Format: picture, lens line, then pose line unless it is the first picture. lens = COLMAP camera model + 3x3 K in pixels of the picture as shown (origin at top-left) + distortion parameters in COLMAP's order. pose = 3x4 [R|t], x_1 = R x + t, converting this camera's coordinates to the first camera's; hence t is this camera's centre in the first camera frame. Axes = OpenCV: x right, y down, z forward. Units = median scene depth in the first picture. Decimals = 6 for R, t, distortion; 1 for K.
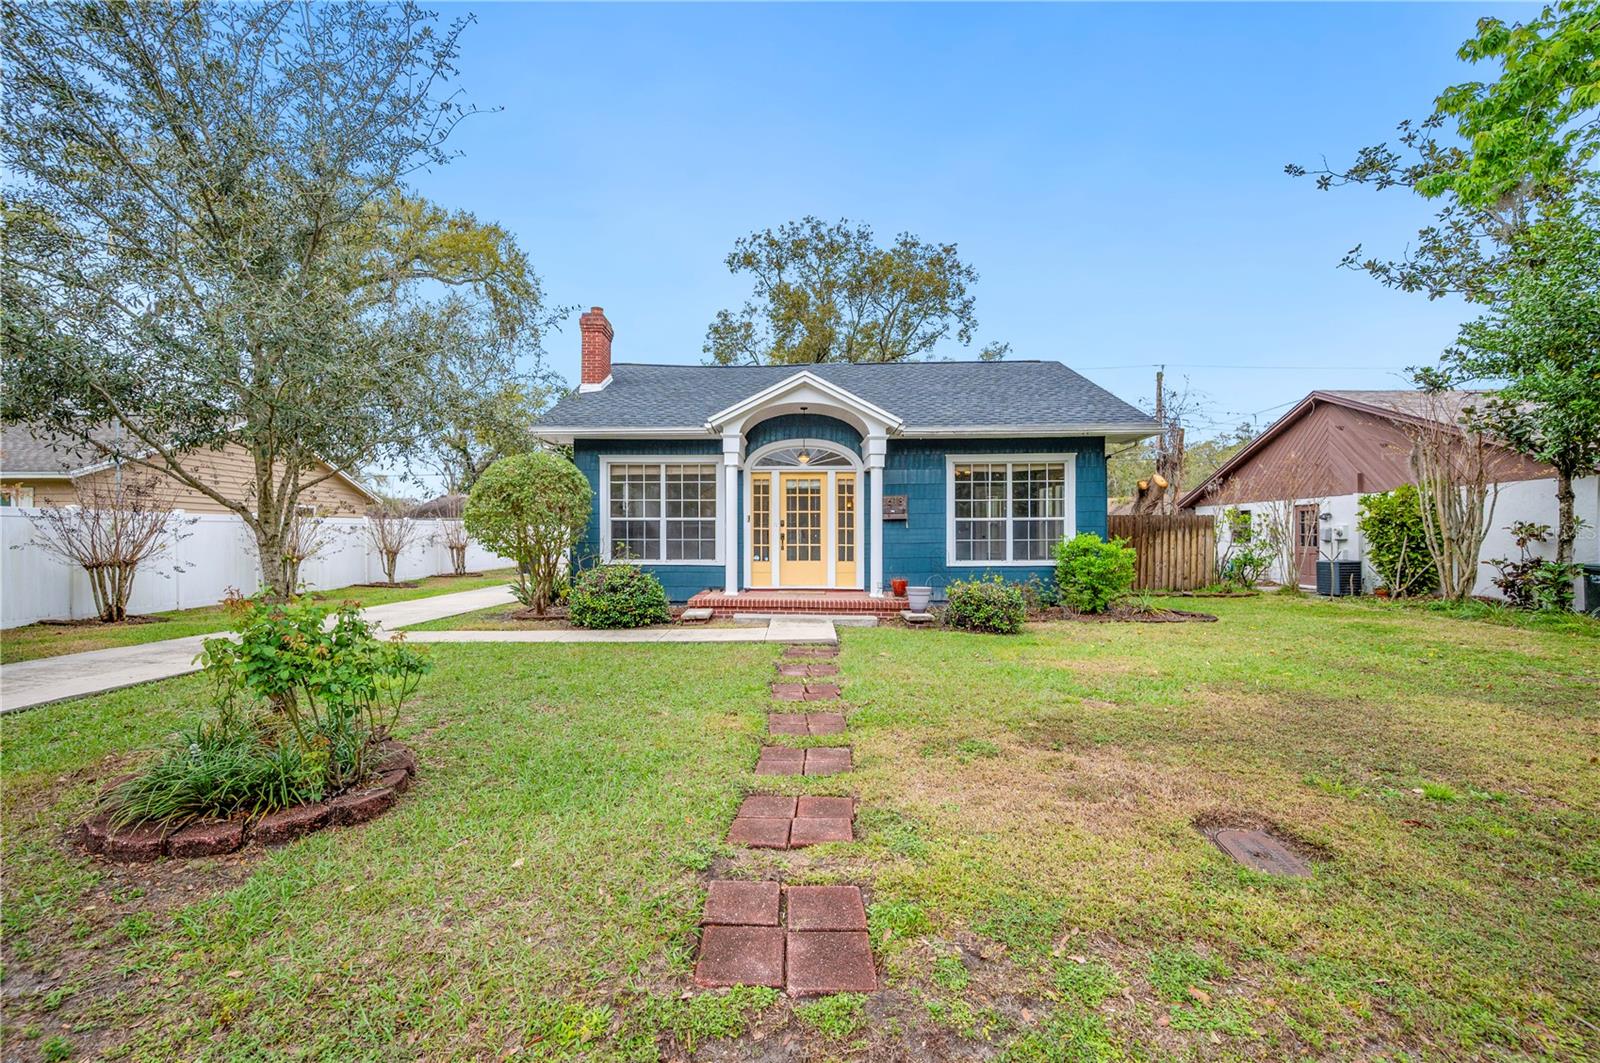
lens RADIAL K [[657.6, 0, 789.2], [0, 657.6, 537.6], [0, 0, 1]] dist [0.000105, -0.000026]
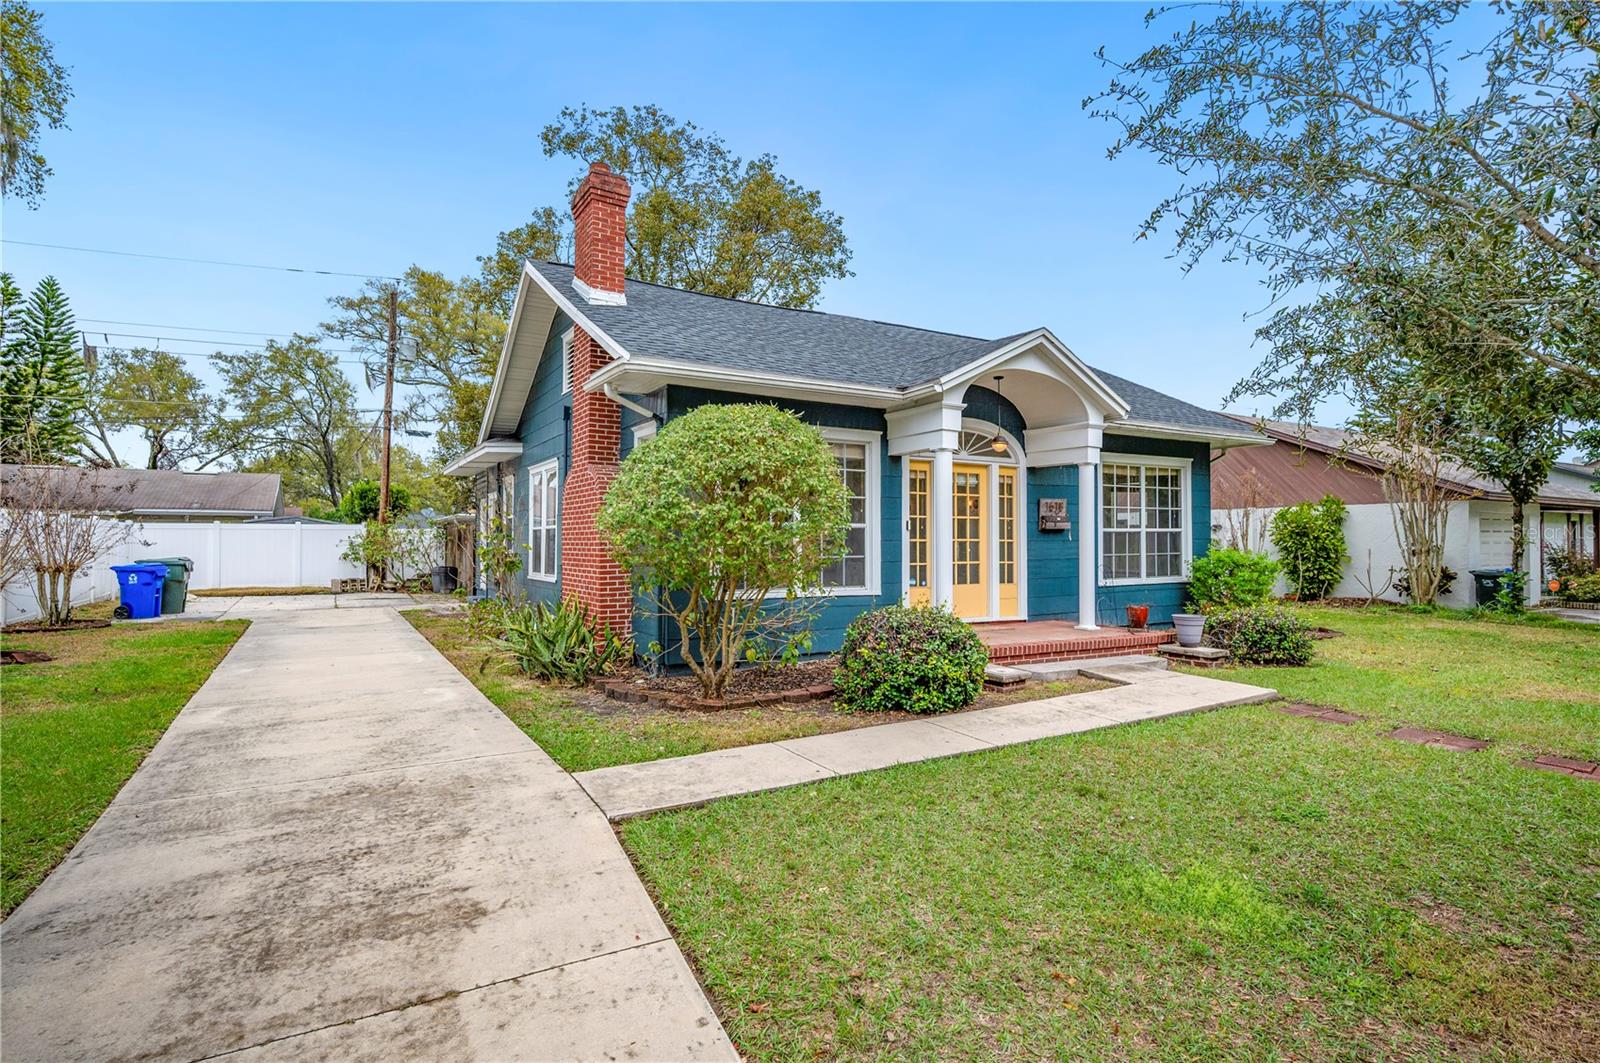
lens RADIAL K [[794.9, 0, 800.0], [0, 794.9, 531.5], [0, 0, 1]] dist [-0.001824, -0.000545]
pose [[0.842484, 0.008007, 0.538662, -0.611653], [-0.001685, 0.999924, -0.012228, -0.012639], [-0.538719, 0.009394, 0.842433, 0.357246]]
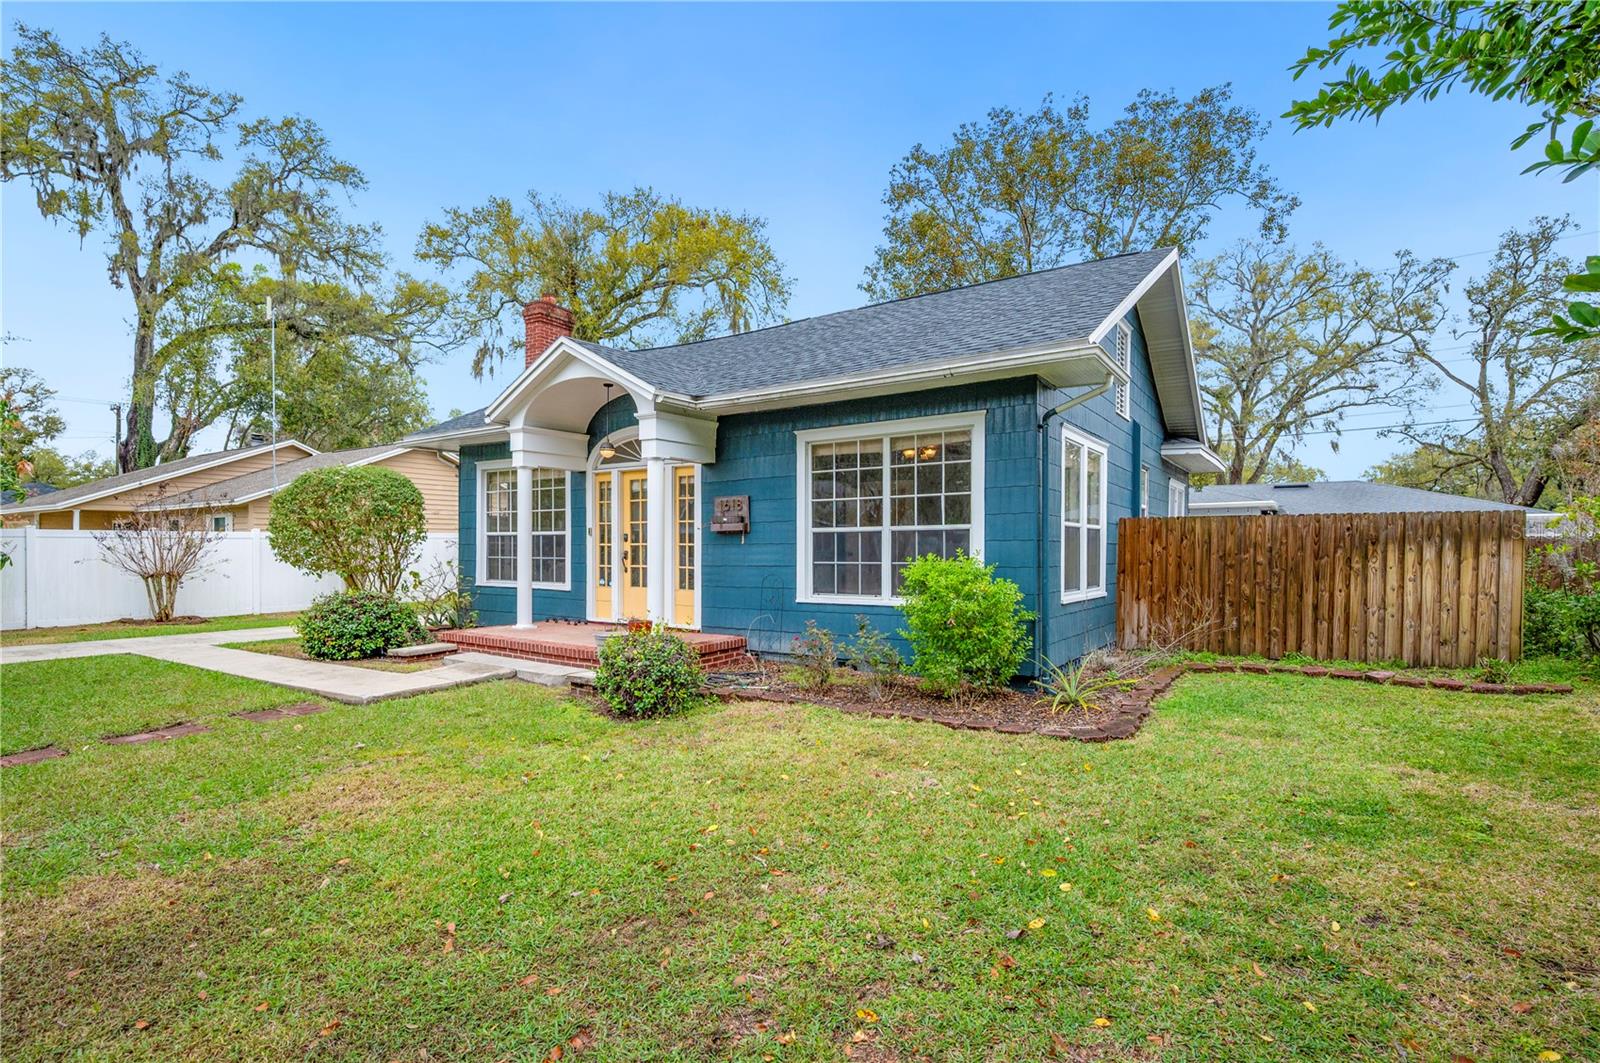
lens RADIAL K [[772.1, 0, 805.9], [0, 772.1, 549.9], [0, 0, 1]] dist [0.000867, 0.000496]
pose [[0.851561, 0.002360, -0.524250, 0.644868], [0.001043, 0.999980, 0.006197, -0.012990], [0.524254, -0.005824, 0.851542, 0.349336]]
